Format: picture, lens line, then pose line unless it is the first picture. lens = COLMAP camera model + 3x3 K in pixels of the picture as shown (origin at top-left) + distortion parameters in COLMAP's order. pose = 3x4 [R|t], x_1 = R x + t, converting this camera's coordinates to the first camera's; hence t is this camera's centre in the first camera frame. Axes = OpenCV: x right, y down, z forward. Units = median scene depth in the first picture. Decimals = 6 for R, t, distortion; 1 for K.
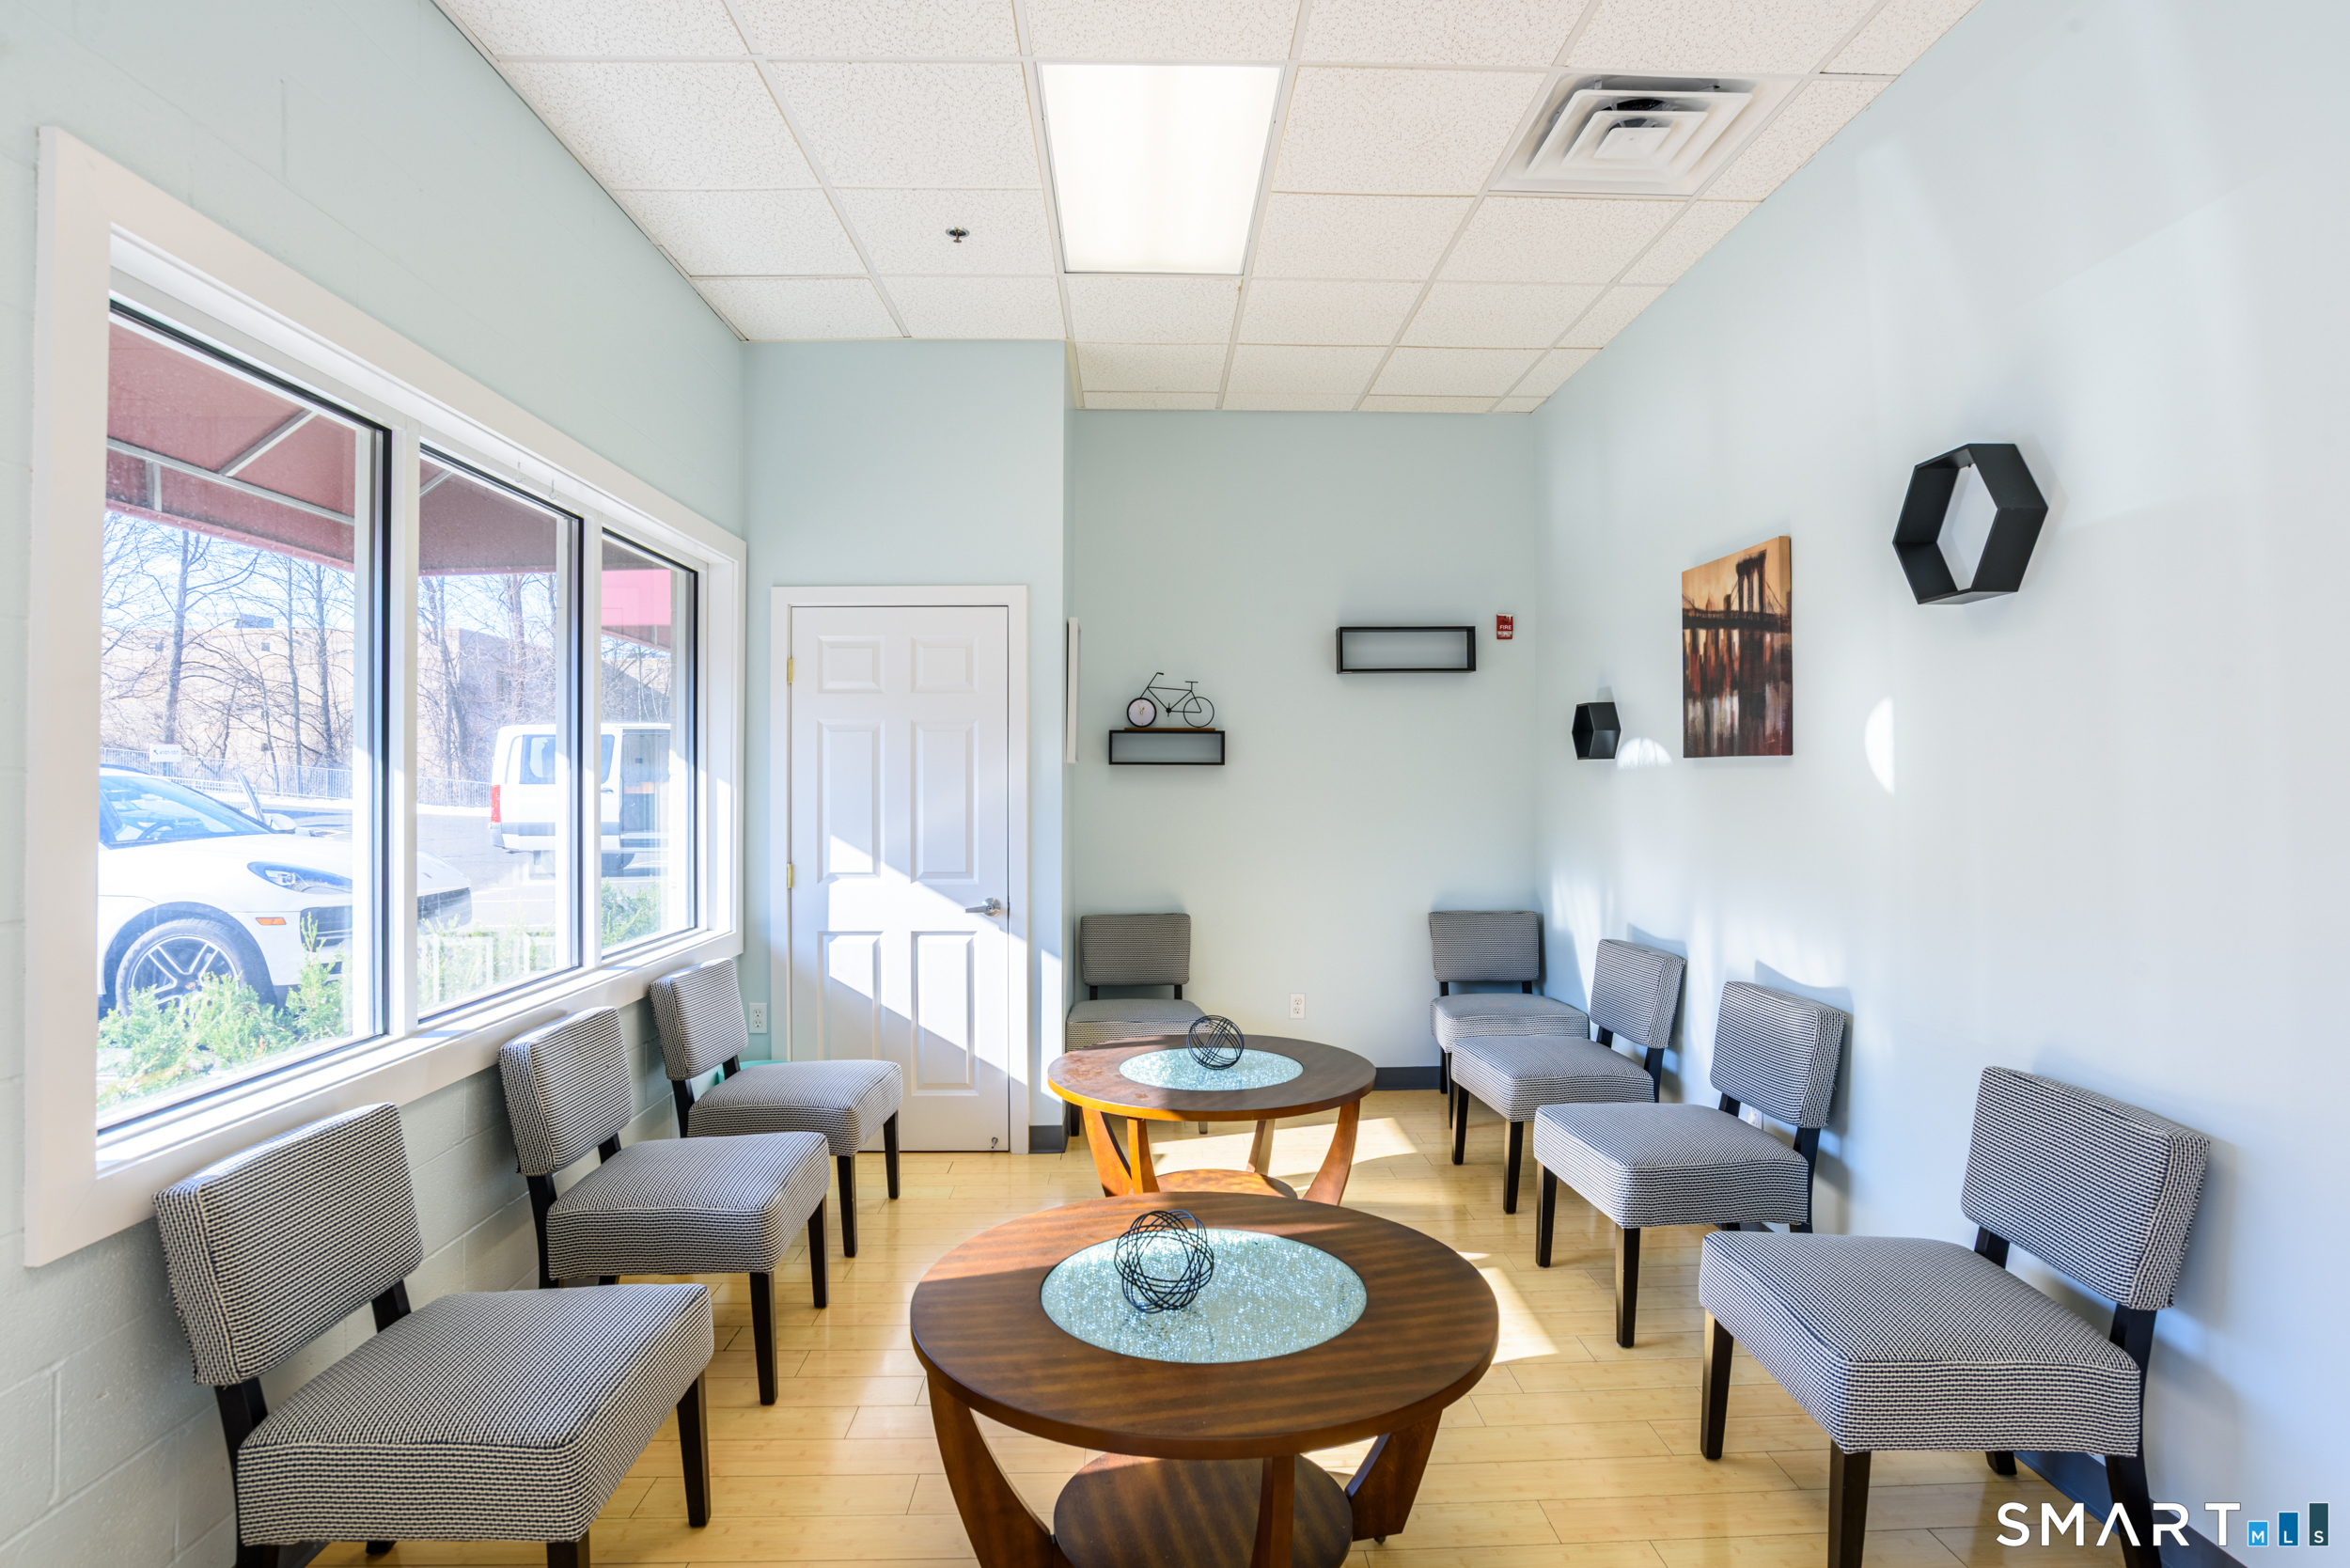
lens RADIAL K [[1230.4, 0, 1167.2], [0, 1230.4, 768.4], [0, 0, 1]] dist [-0.049228, 0.019817]
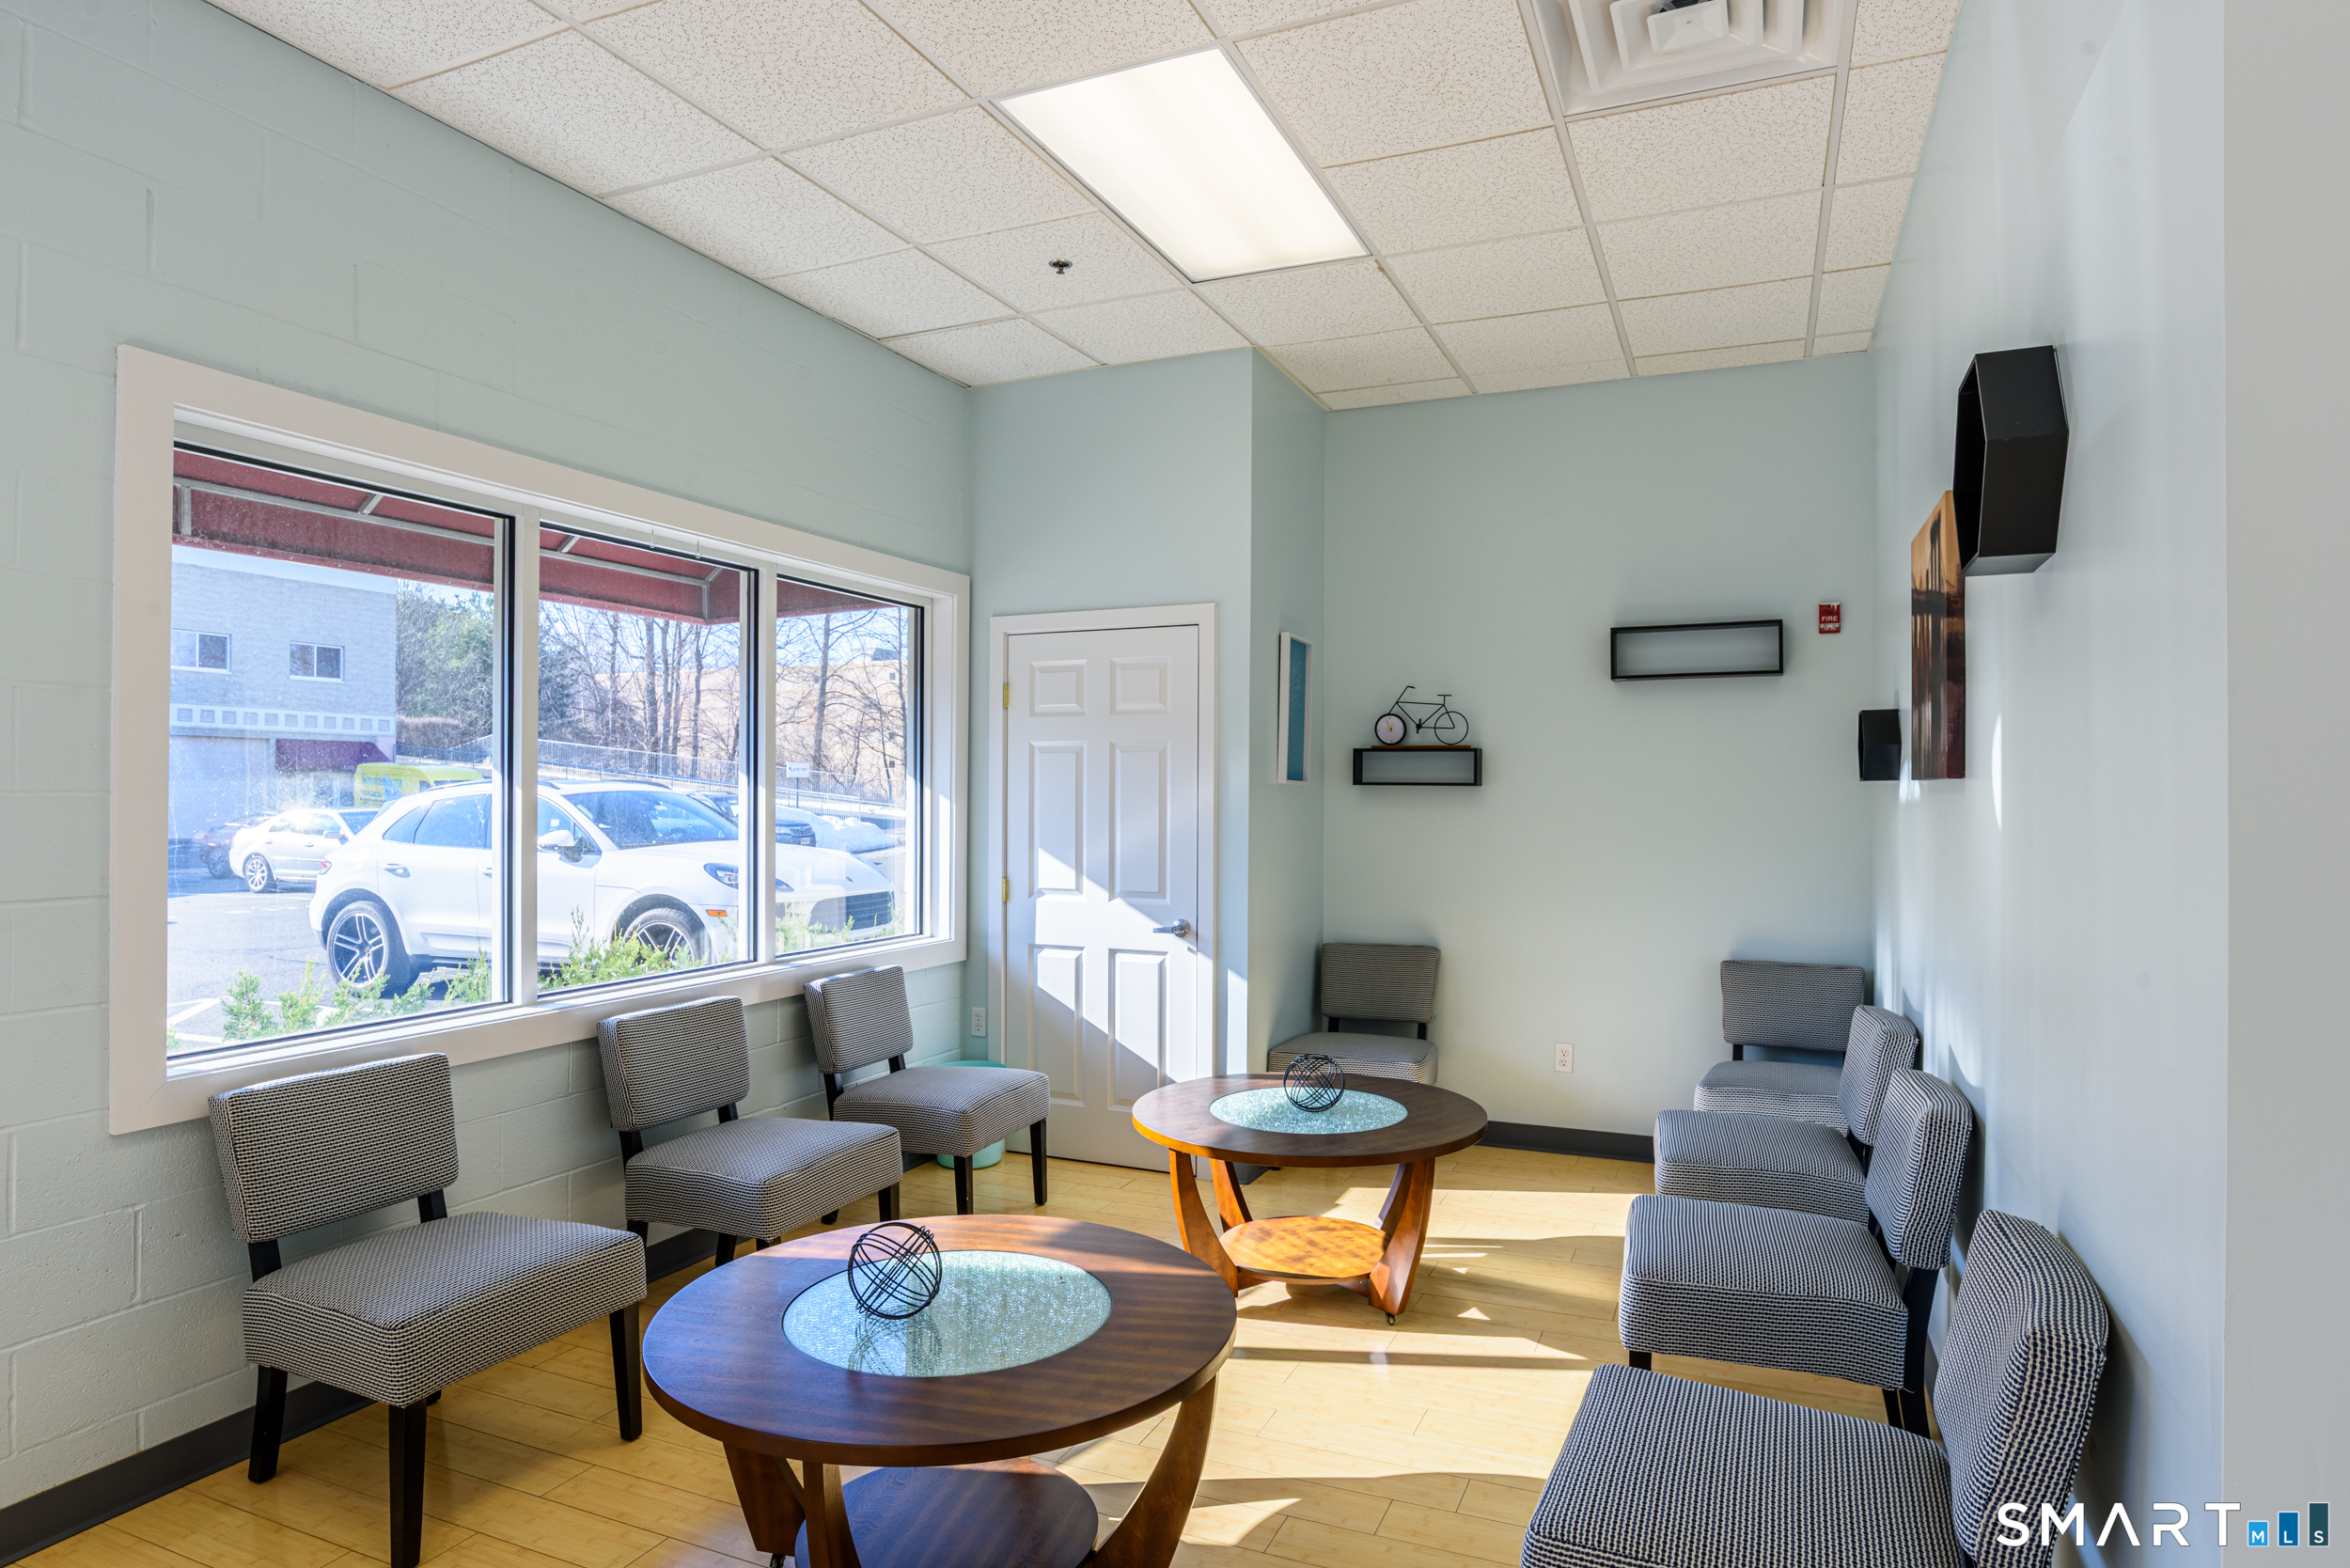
lens RADIAL K [[1294.1, 0, 1193.1], [0, 1294.1, 791.2], [0, 0, 1]] dist [-0.031341, 0.006840]
pose [[0.907460, 0.005321, -0.420104, 0.307897], [-0.003090, 0.999977, 0.005991, -0.004473], [0.420127, -0.004138, 0.907456, 0.054485]]
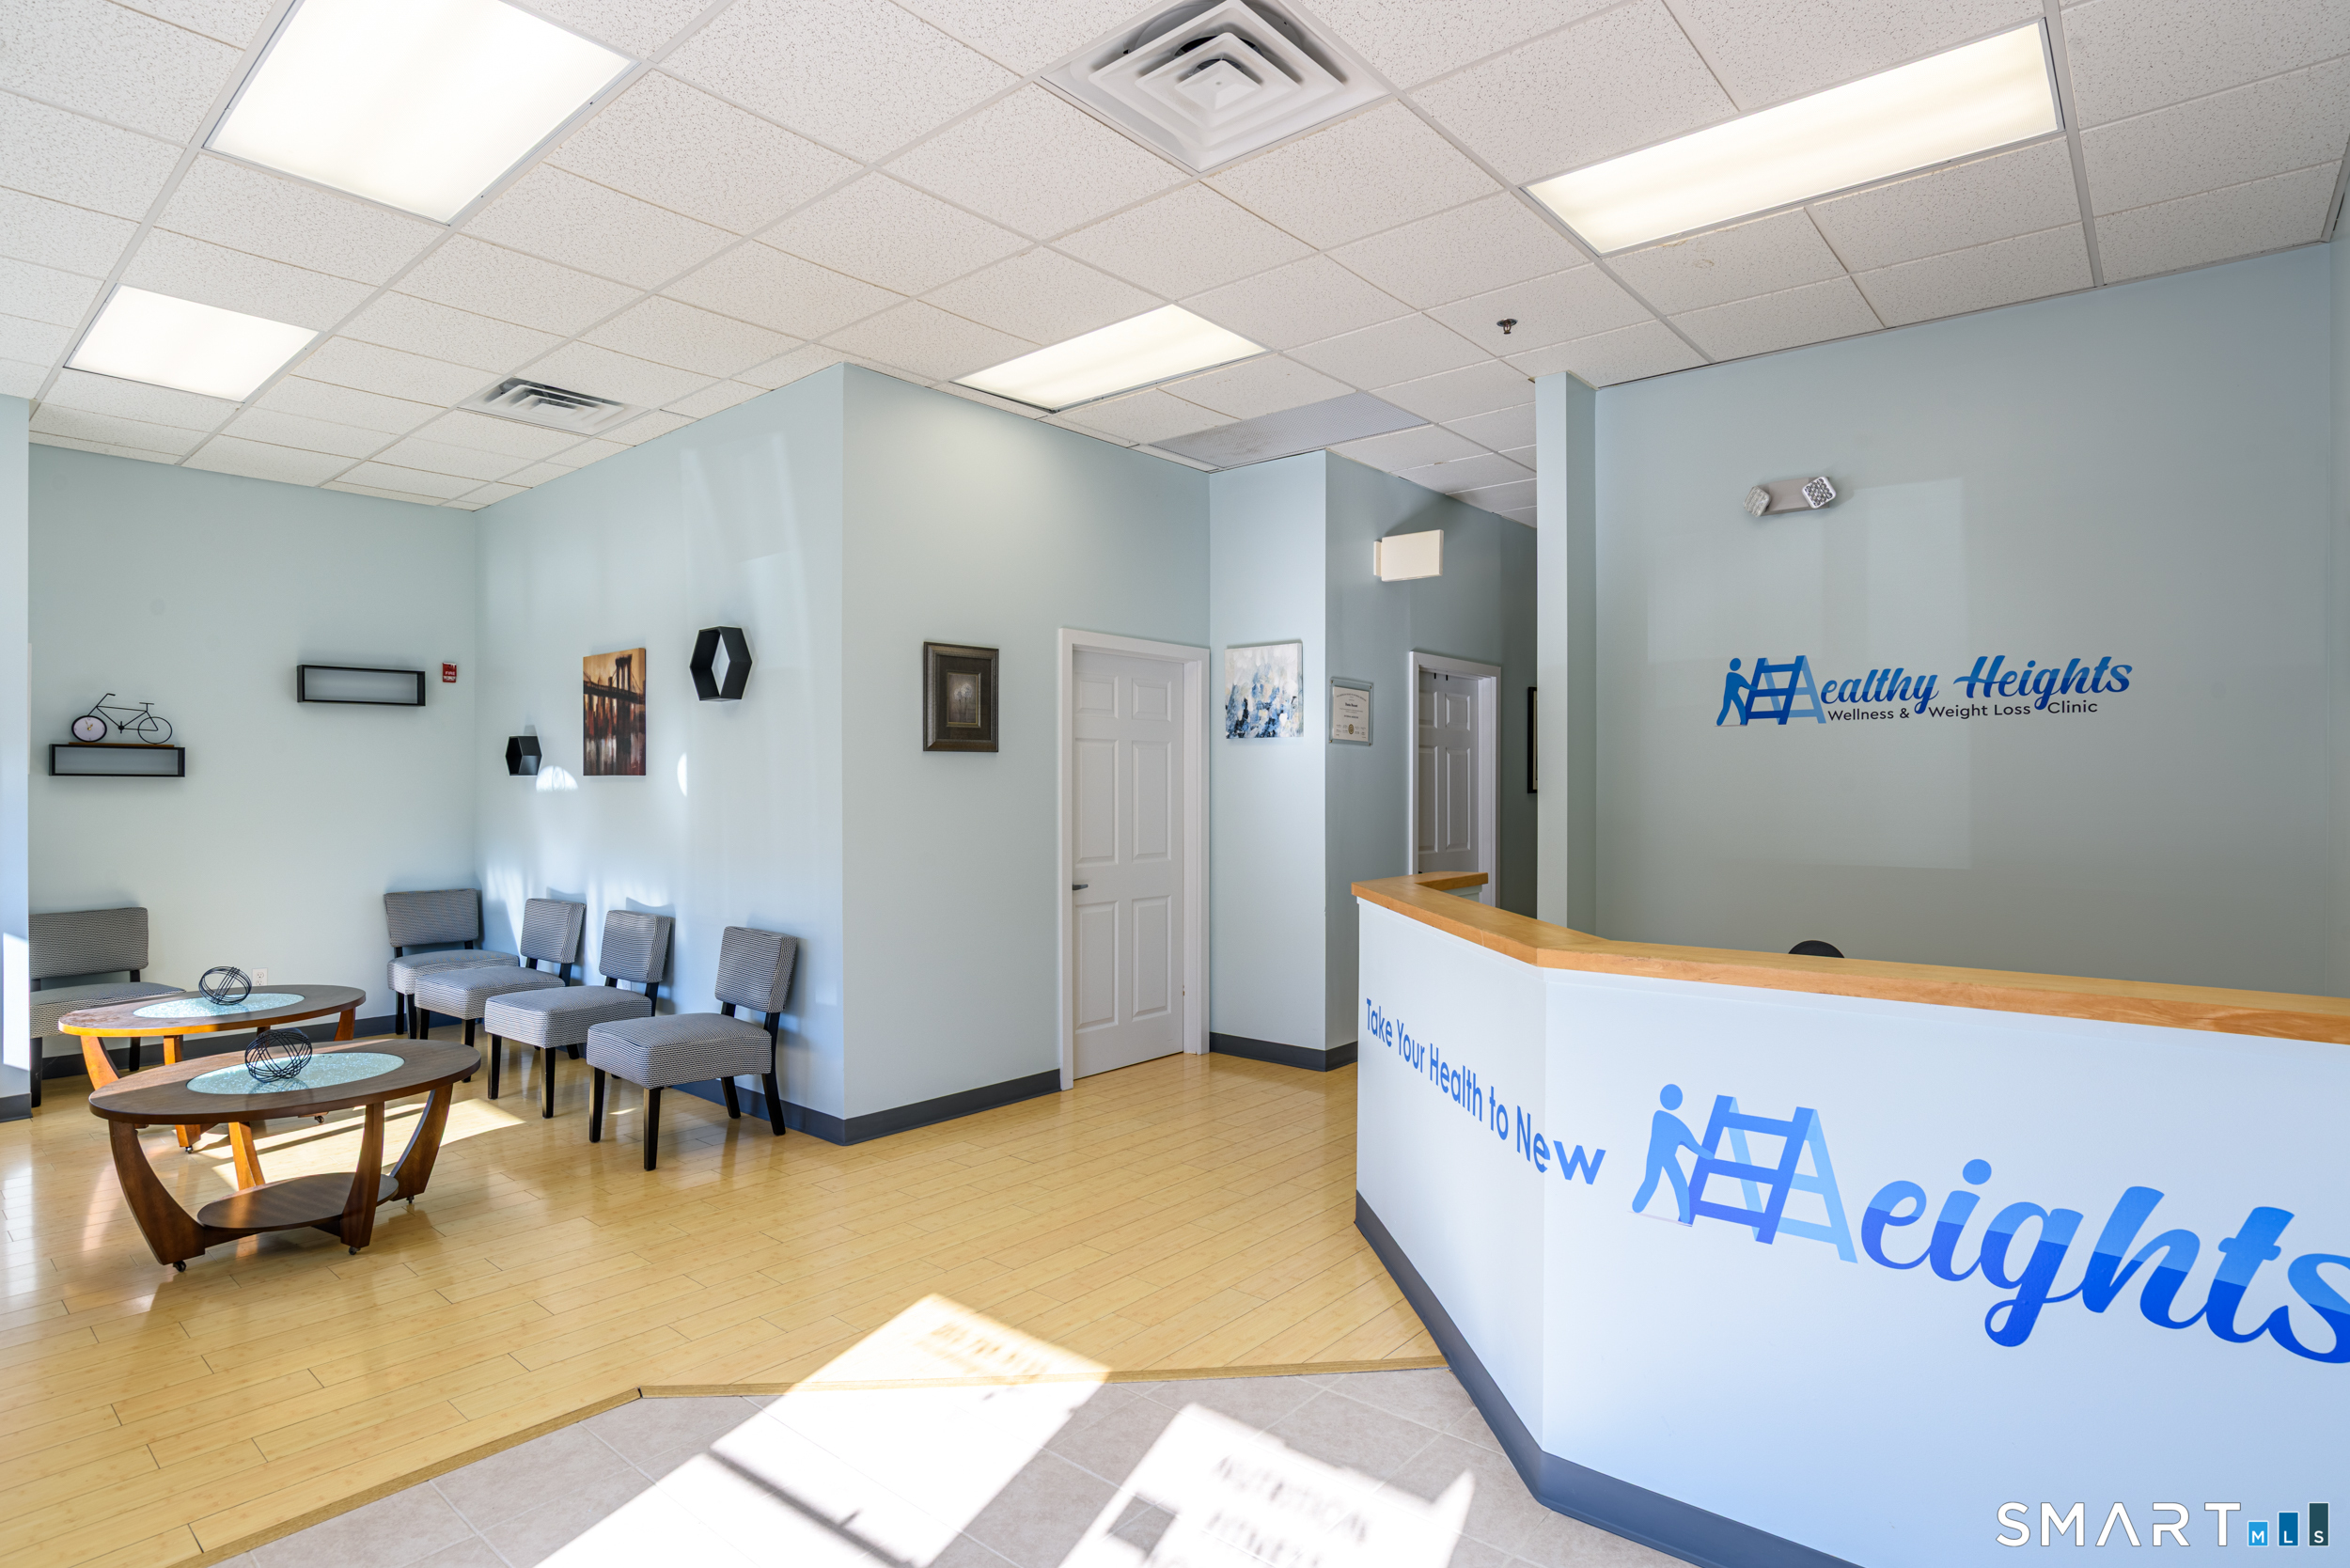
lens RADIAL K [[1230.4, 0, 1177.9], [0, 1230.4, 795.1], [0, 0, 1]] dist [-0.049228, 0.019817]
pose [[0.670890, -0.003962, 0.741546, -0.194331], [-0.006102, 0.999922, 0.010862, -0.004378], [-0.741532, -0.011812, 0.670814, -0.533528]]
